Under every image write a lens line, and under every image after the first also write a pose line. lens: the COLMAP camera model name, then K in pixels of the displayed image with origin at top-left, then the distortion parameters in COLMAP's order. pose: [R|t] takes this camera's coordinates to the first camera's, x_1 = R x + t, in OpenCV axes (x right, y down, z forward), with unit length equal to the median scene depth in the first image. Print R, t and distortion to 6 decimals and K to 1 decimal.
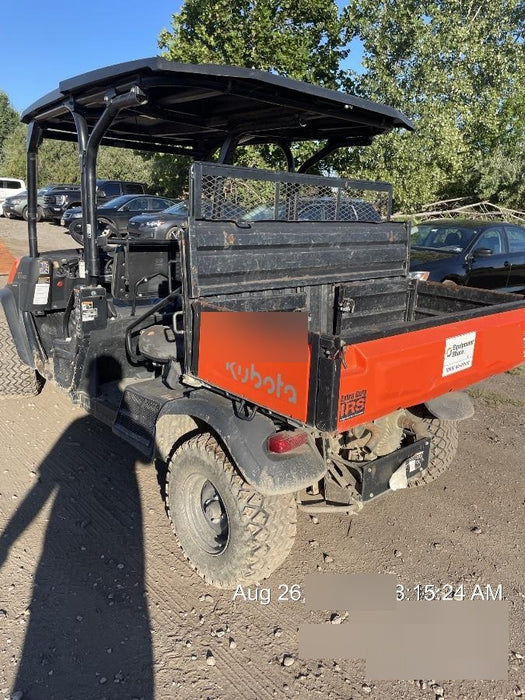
lens RADIAL K [[544.8, 0, 262.5], [0, 544.8, 350.0], [0, 0, 1]] dist [-0.007497, -0.004272]
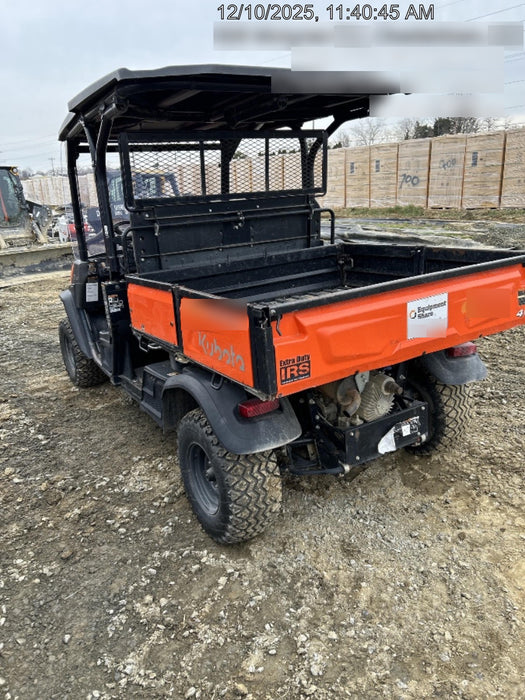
lens RADIAL K [[544.8, 0, 262.5], [0, 544.8, 350.0], [0, 0, 1]] dist [-0.007497, -0.004272]
pose [[0.978549, -0.059150, -0.197342, 0.234213], [0.063893, 0.997799, 0.017748, 0.029467], [0.195858, -0.029976, 0.980174, -0.048974]]
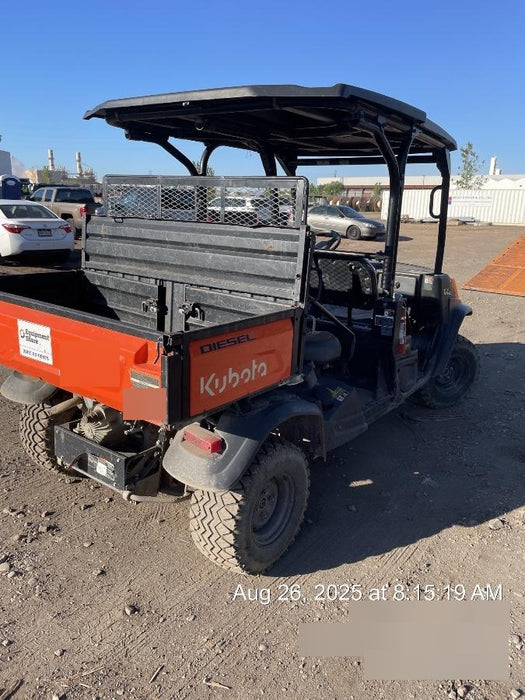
lens RADIAL K [[544.8, 0, 262.5], [0, 544.8, 350.0], [0, 0, 1]] dist [-0.007497, -0.004272]
pose [[0.202096, 0.224649, -0.953252, 1.280785], [-0.282759, 0.945271, 0.162821, -0.238303], [0.937659, 0.236635, 0.254557, 1.036632]]
